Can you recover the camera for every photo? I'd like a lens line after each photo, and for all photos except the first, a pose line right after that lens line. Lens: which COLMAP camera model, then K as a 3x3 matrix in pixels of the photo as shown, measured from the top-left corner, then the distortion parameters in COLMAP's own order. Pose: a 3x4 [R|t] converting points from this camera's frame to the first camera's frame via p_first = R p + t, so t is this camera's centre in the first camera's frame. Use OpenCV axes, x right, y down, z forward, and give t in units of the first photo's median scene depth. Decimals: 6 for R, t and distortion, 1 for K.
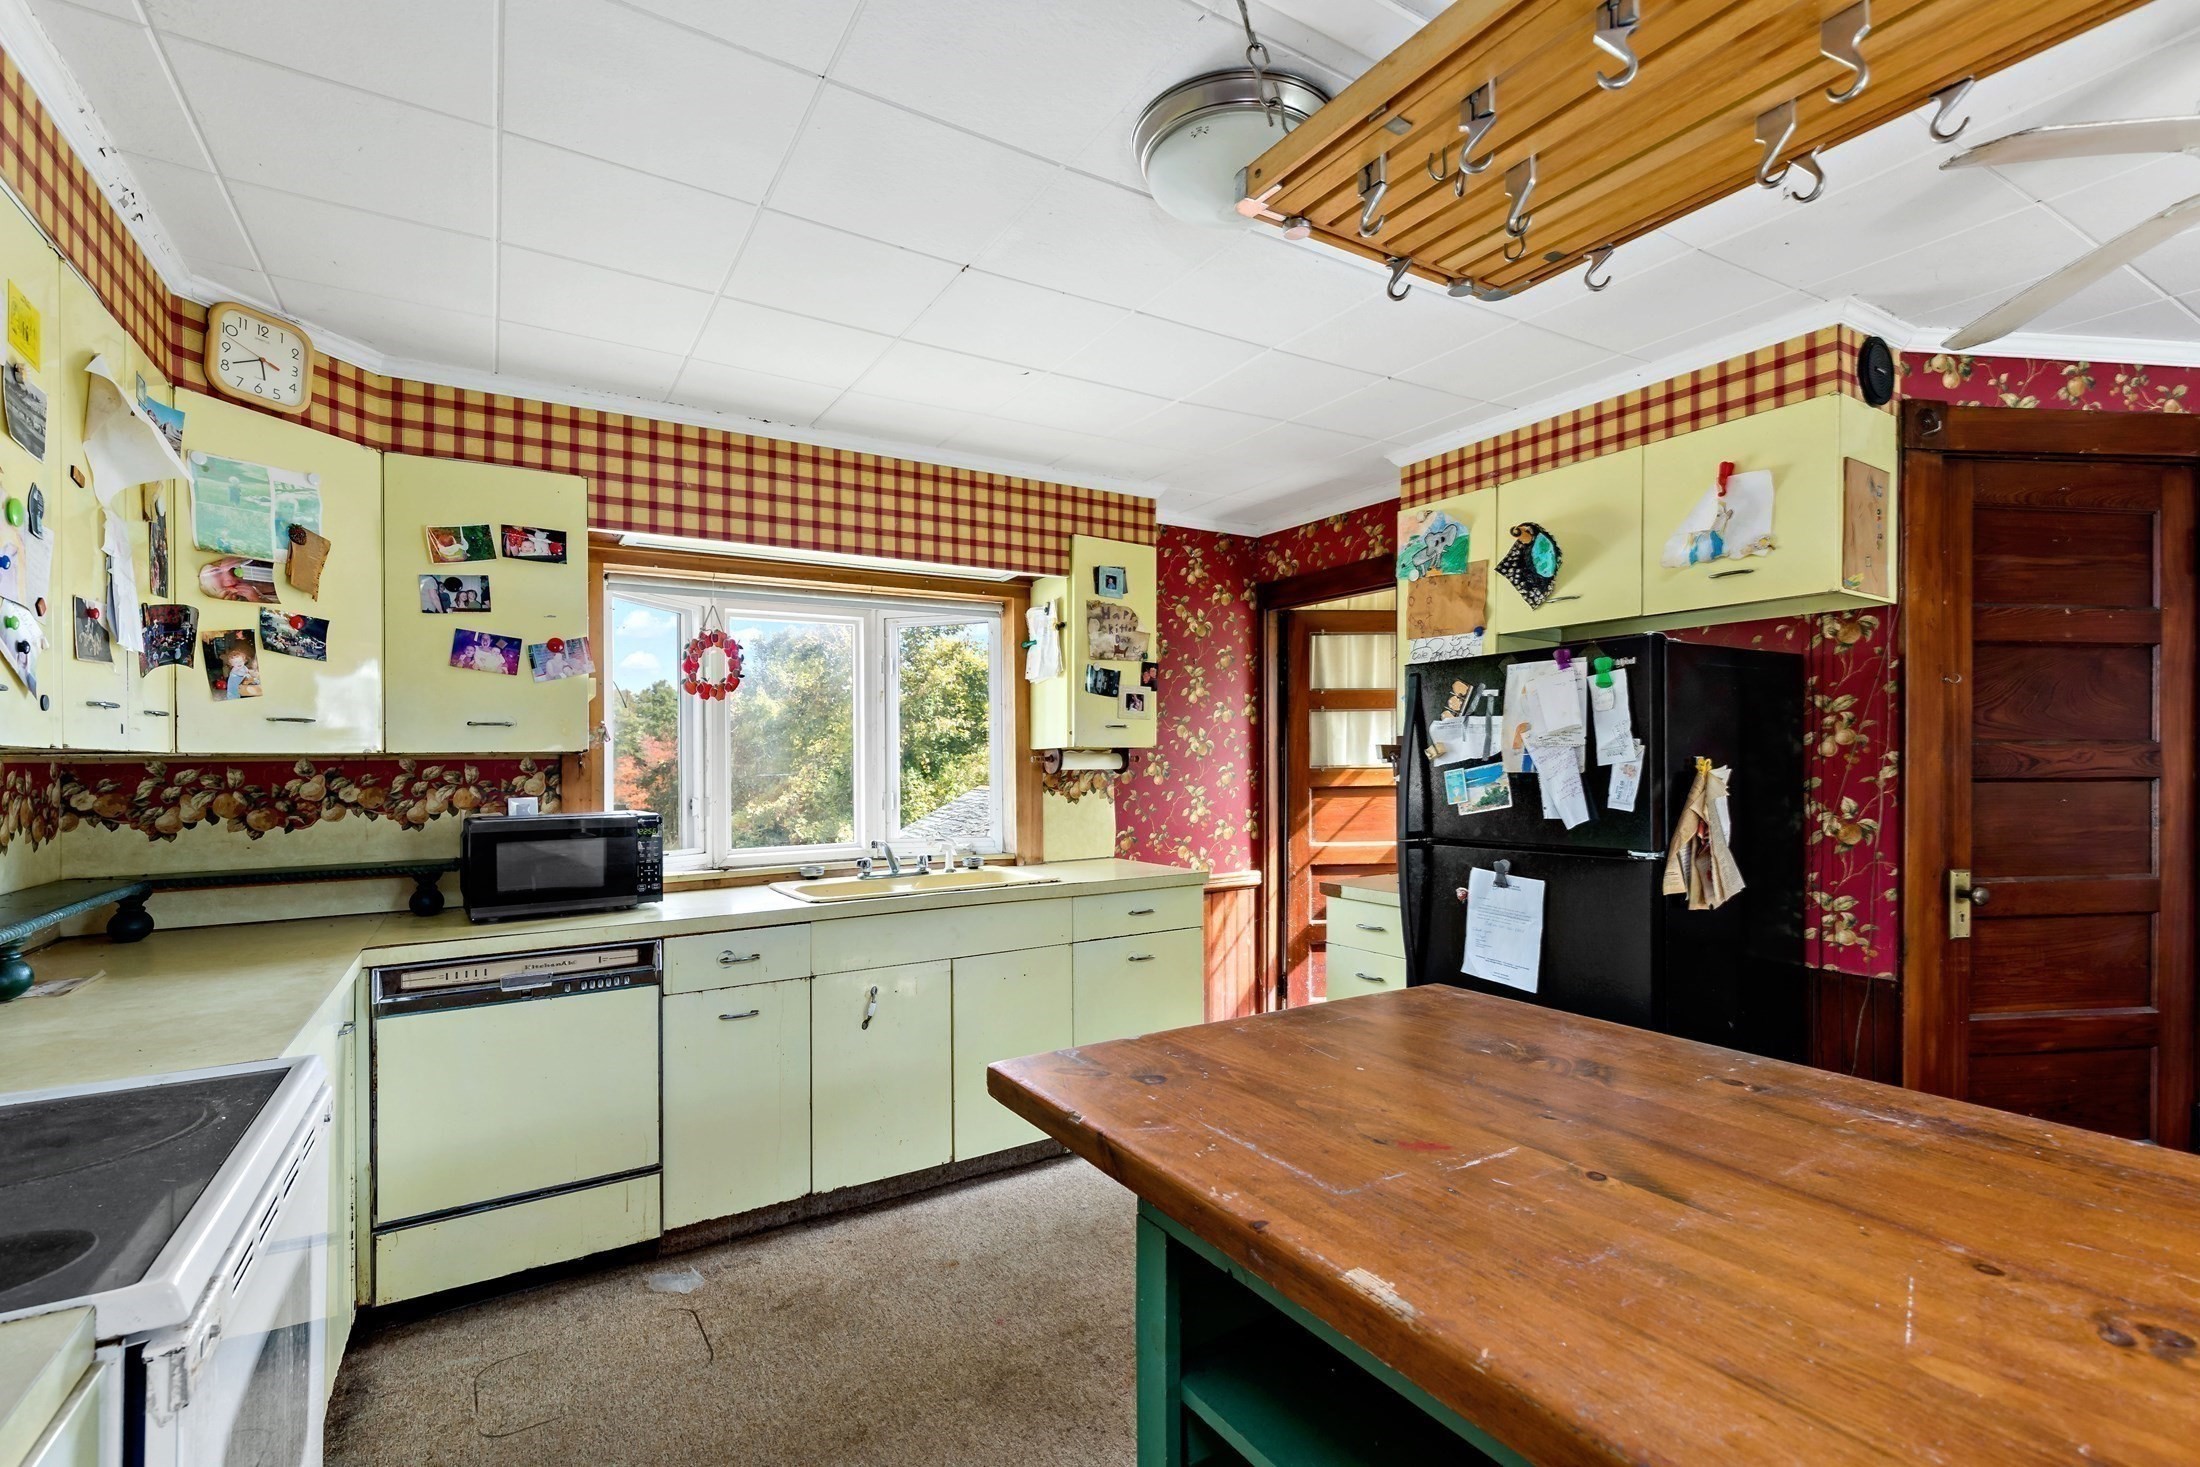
lens RADIAL K [[999.4, 0, 1131.2], [0, 999.4, 758.9], [0, 0, 1]] dist [0.008716, -0.000573]
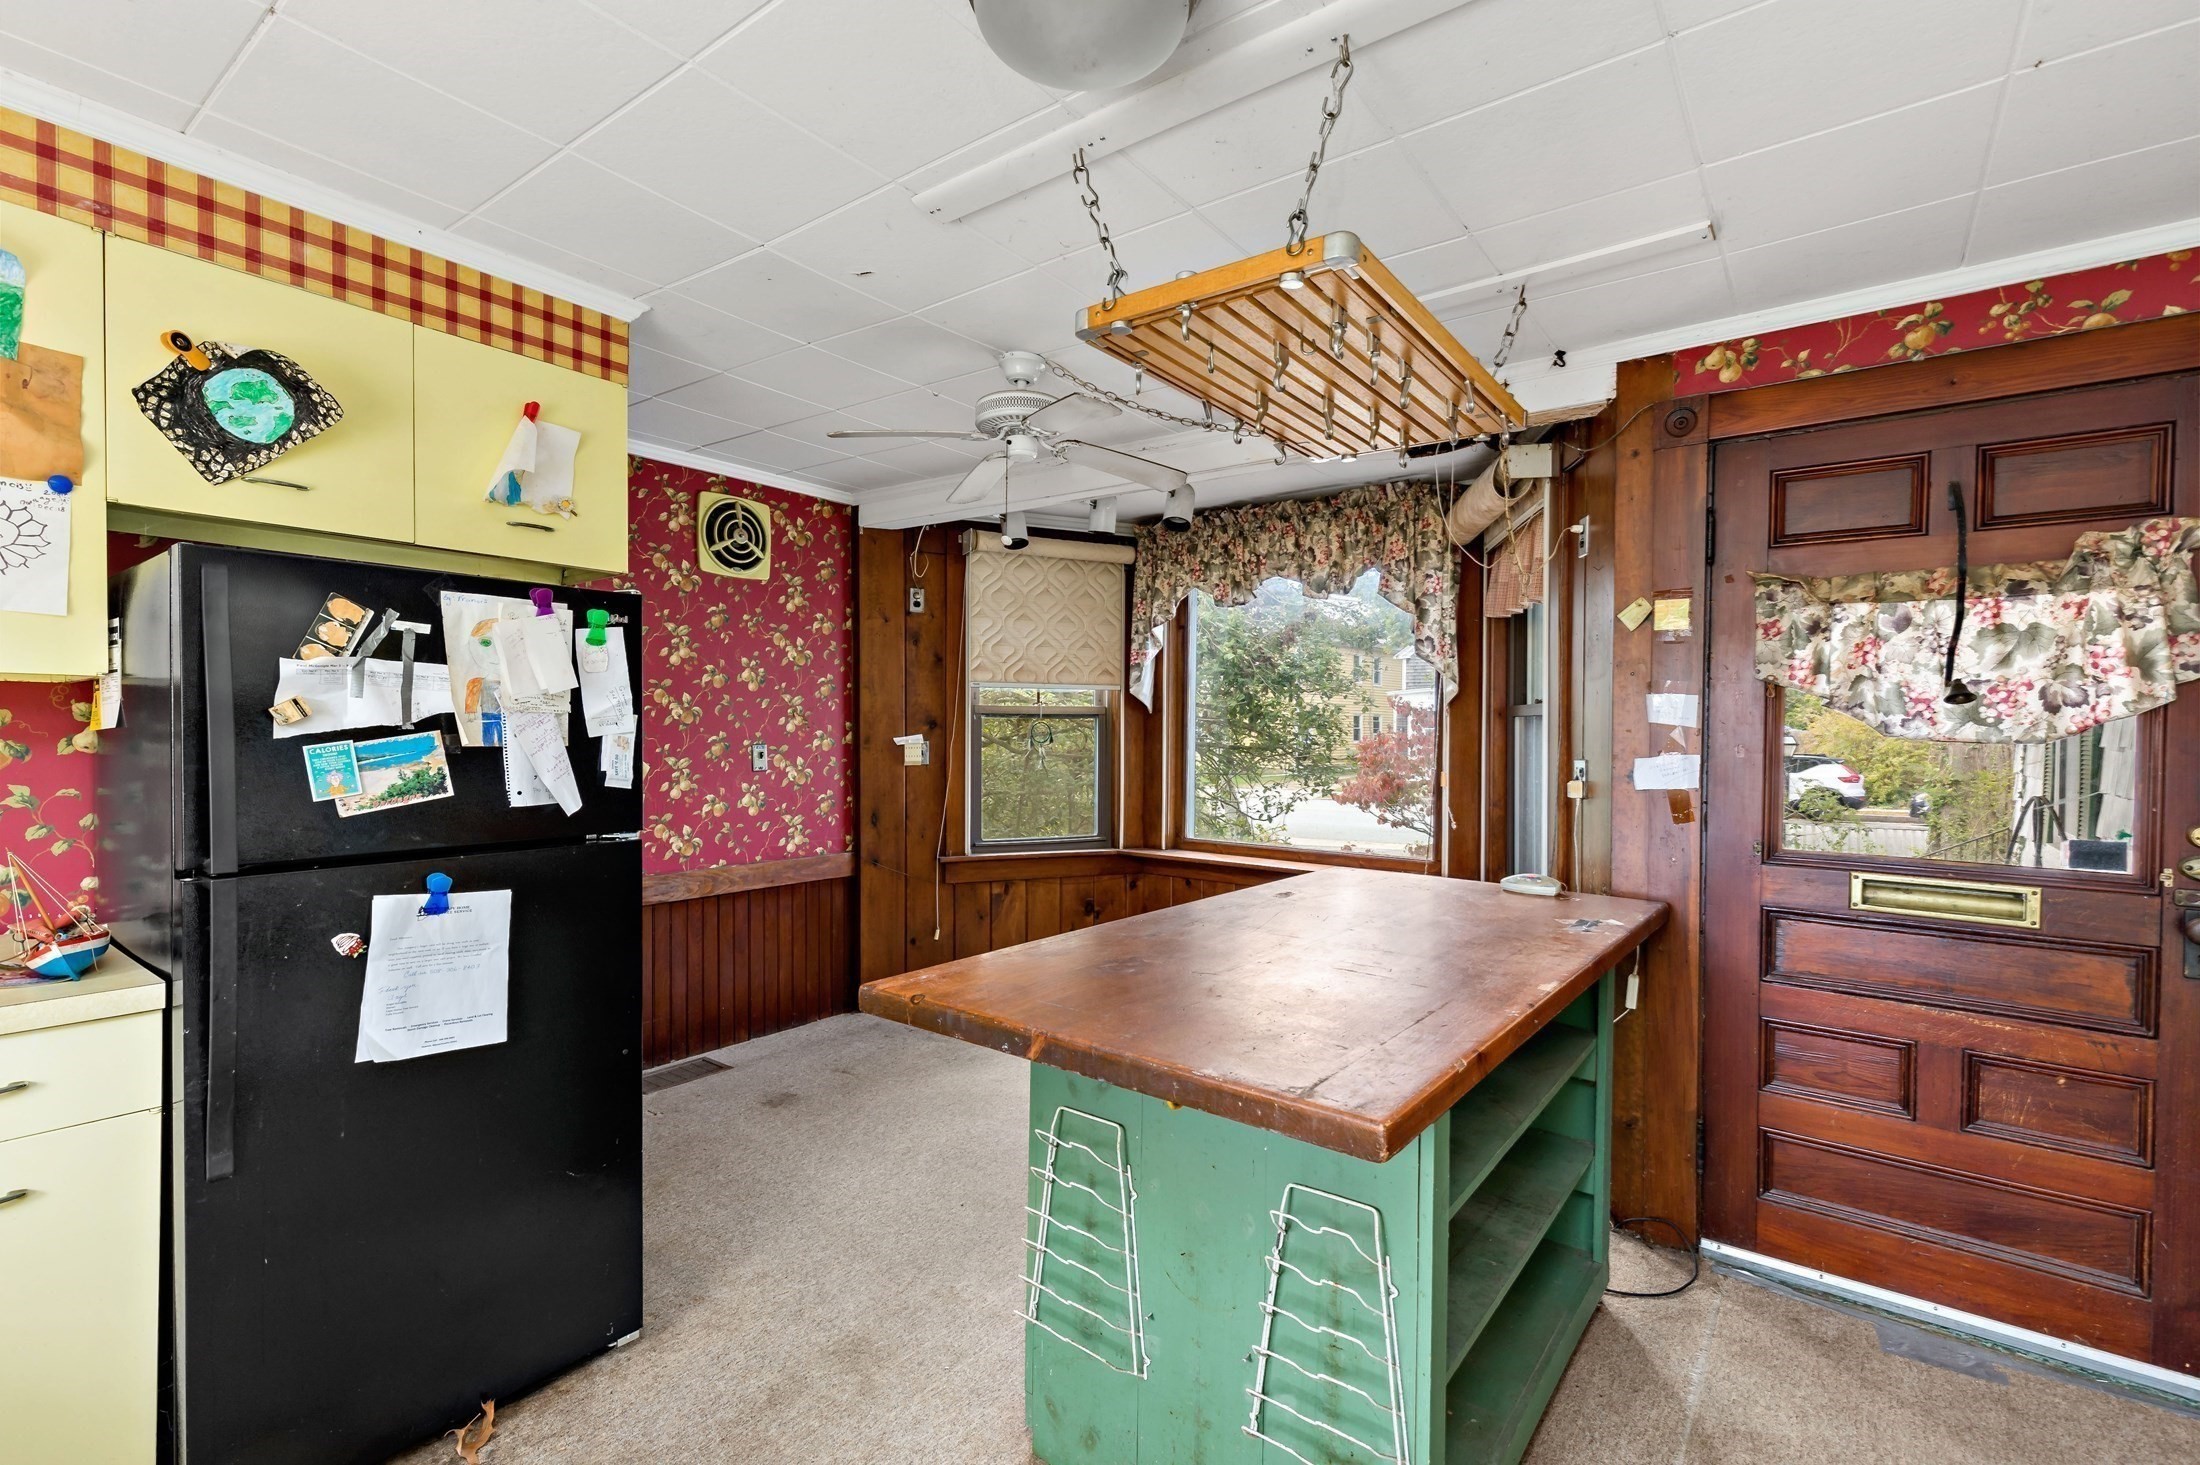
lens RADIAL K [[999.4, 0, 1115.9], [0, 999.4, 747.1], [0, 0, 1]] dist [0.008716, -0.000573]
pose [[-0.355227, -0.009430, 0.934732, -0.470666], [-0.009946, 0.999931, 0.006308, 0.005215], [-0.934727, -0.007056, -0.355296, 0.874279]]
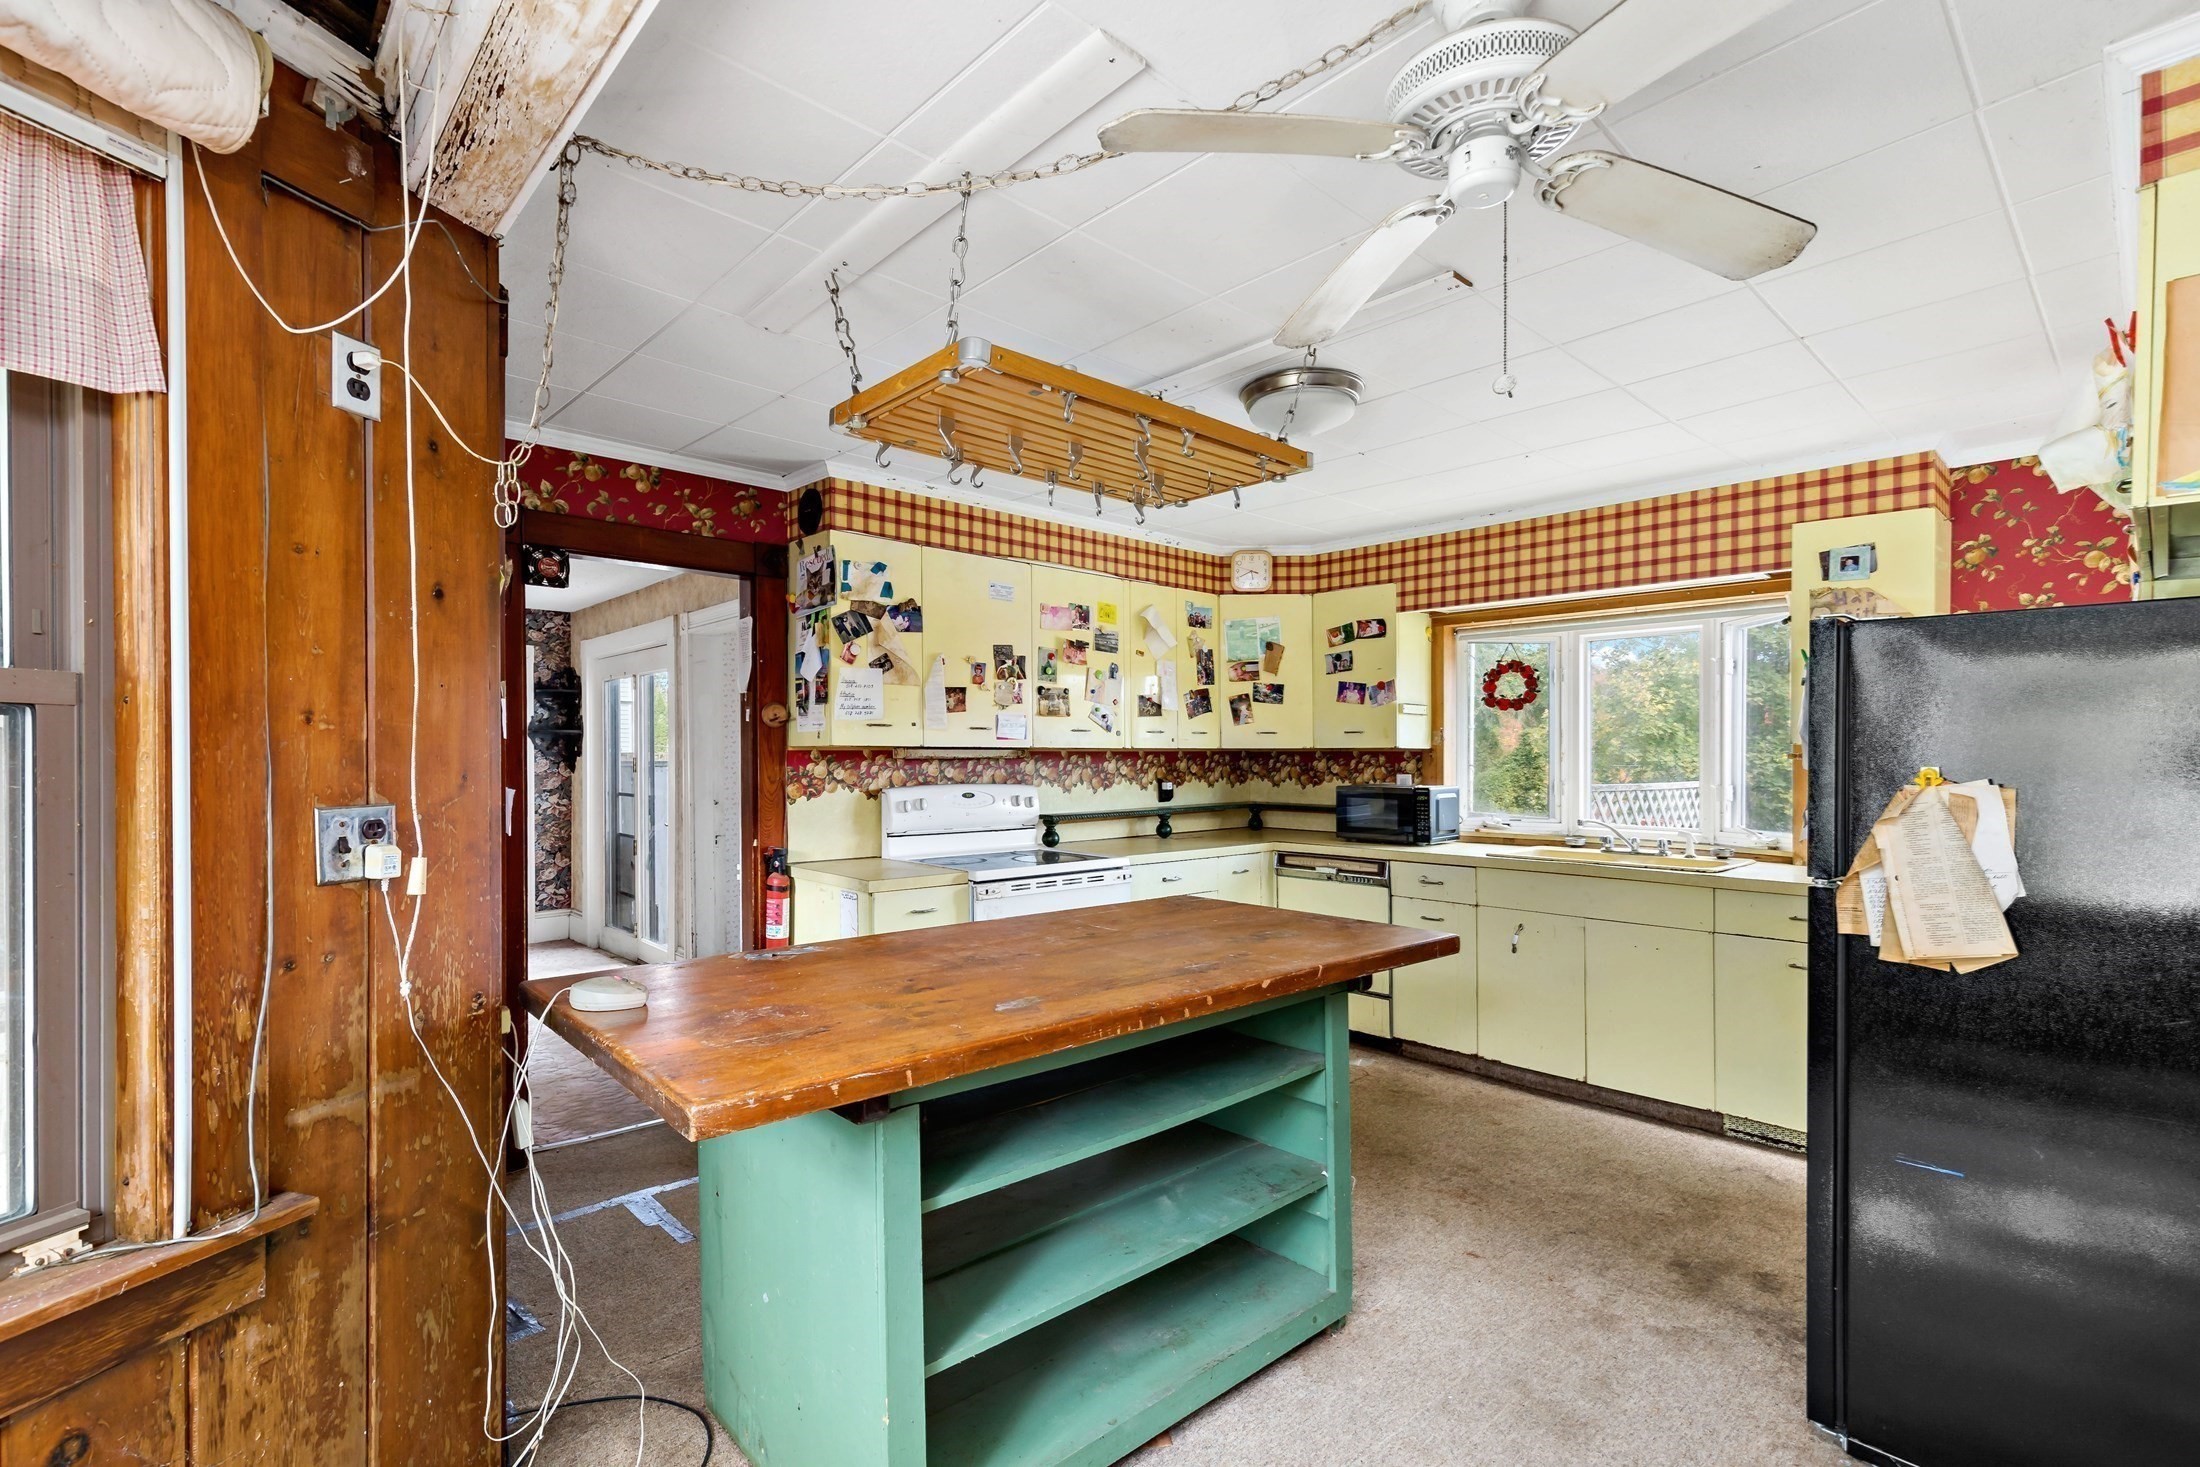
lens RADIAL K [[999.4, 0, 1081.4], [0, 999.4, 767.5], [0, 0, 1]] dist [0.008716, -0.000573]
pose [[0.178056, 0.026320, -0.983668, 0.967721], [-0.002032, 0.999650, 0.026380, -0.016254], [0.984018, -0.002698, 0.178047, 0.181586]]
